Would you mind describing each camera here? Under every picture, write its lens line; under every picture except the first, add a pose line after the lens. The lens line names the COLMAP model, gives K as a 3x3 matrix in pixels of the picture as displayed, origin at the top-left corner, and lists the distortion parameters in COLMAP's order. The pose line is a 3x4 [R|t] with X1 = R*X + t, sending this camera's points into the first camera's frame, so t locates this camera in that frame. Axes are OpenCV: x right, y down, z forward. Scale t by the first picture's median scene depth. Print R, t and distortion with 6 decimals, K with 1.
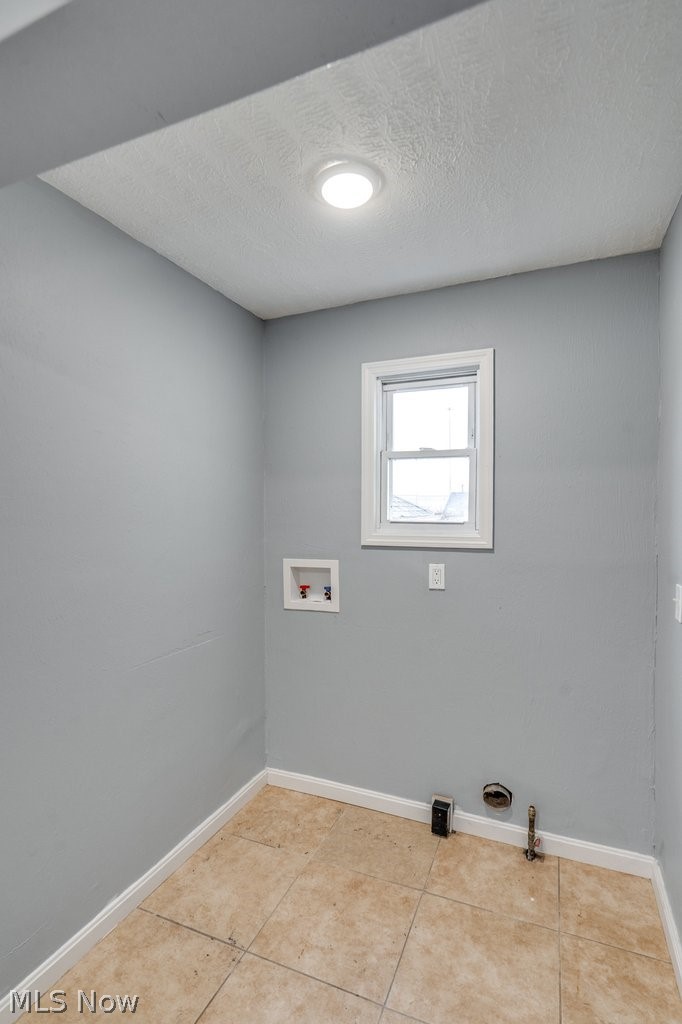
lens RADIAL K [[486.6, 0, 344.5], [0, 486.6, 513.5], [0, 0, 1]] dist [-0.001827, 0.000714]
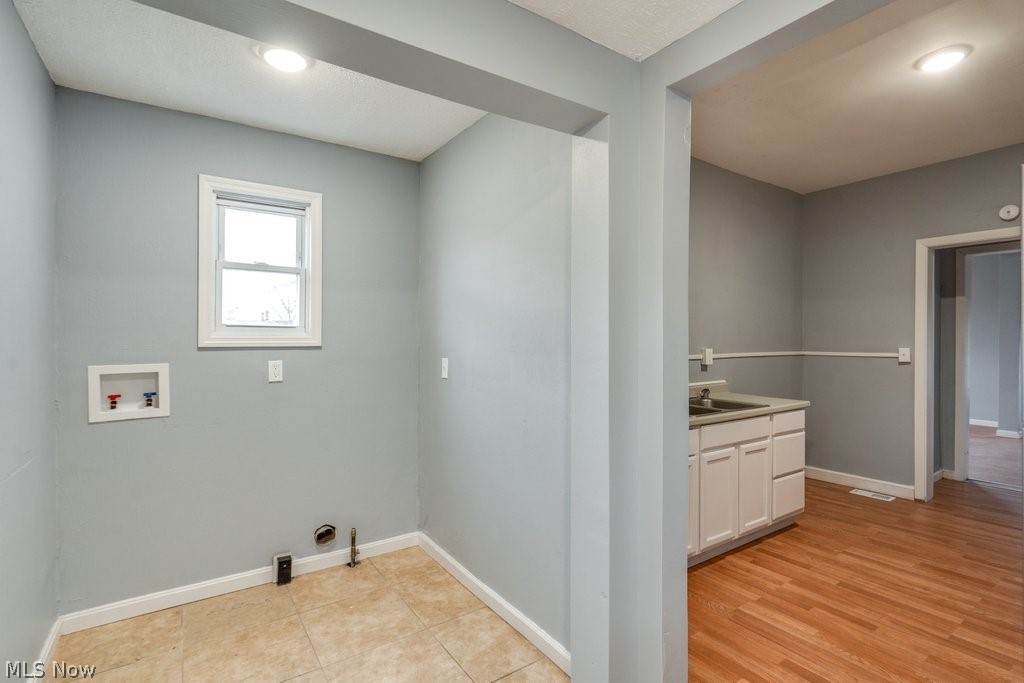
lens RADIAL K [[486.6, 0, 509.8], [0, 486.6, 341.3], [0, 0, 1]] dist [-0.001827, 0.000714]
pose [[0.533750, -0.003374, 0.845636, -0.524040], [0.012328, 0.999917, -0.003792, 0.069172], [-0.845553, 0.012449, 0.533747, -0.127990]]
